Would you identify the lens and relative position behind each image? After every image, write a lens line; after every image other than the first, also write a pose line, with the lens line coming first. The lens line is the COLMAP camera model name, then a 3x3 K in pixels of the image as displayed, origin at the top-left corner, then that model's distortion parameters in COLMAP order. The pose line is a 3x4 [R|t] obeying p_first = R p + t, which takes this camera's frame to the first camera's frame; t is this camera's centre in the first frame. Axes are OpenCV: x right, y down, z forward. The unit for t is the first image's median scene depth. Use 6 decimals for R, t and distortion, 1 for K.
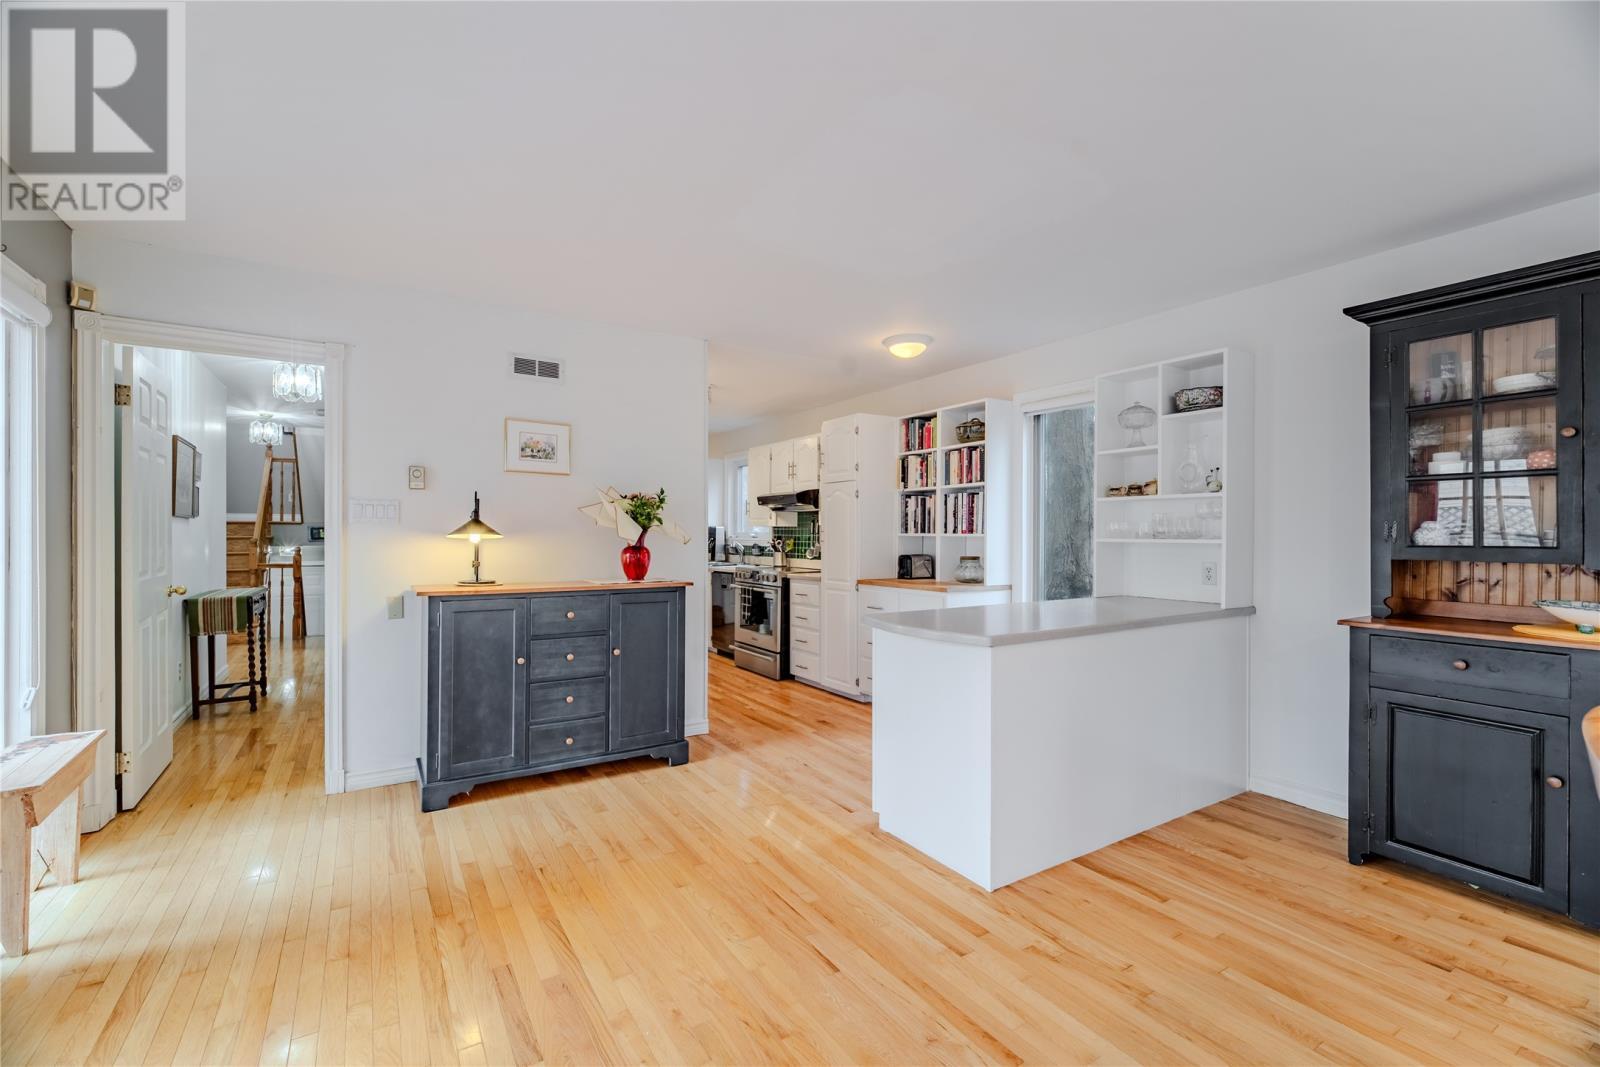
lens RADIAL K [[687.7, 0, 800.0], [0, 687.7, 533.5], [0, 0, 1]] dist [0.000614, 0.000044]
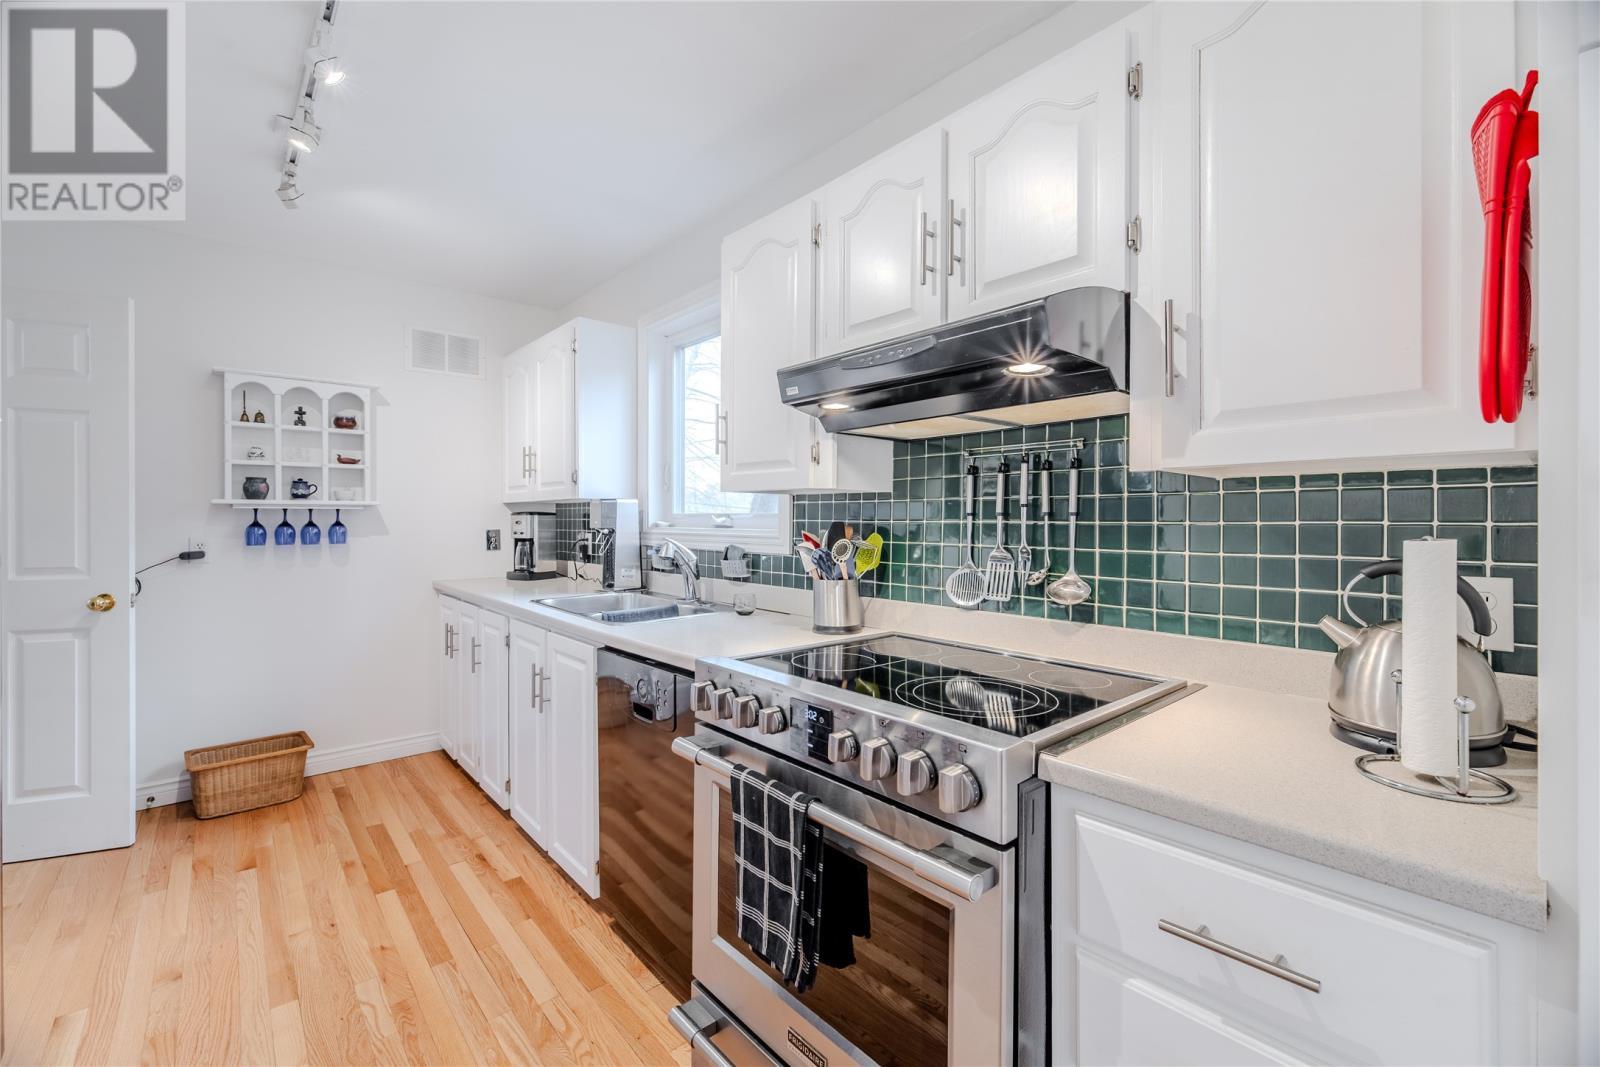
lens RADIAL K [[678.1, 0, 805.1], [0, 678.1, 514.0], [0, 0, 1]] dist [0.000308, 0.000011]
pose [[0.989808, -0.003863, 0.142357, -0.083224], [0.003985, 0.999992, -0.000572, -0.000592], [-0.142354, 0.001134, 0.989815, 0.709973]]
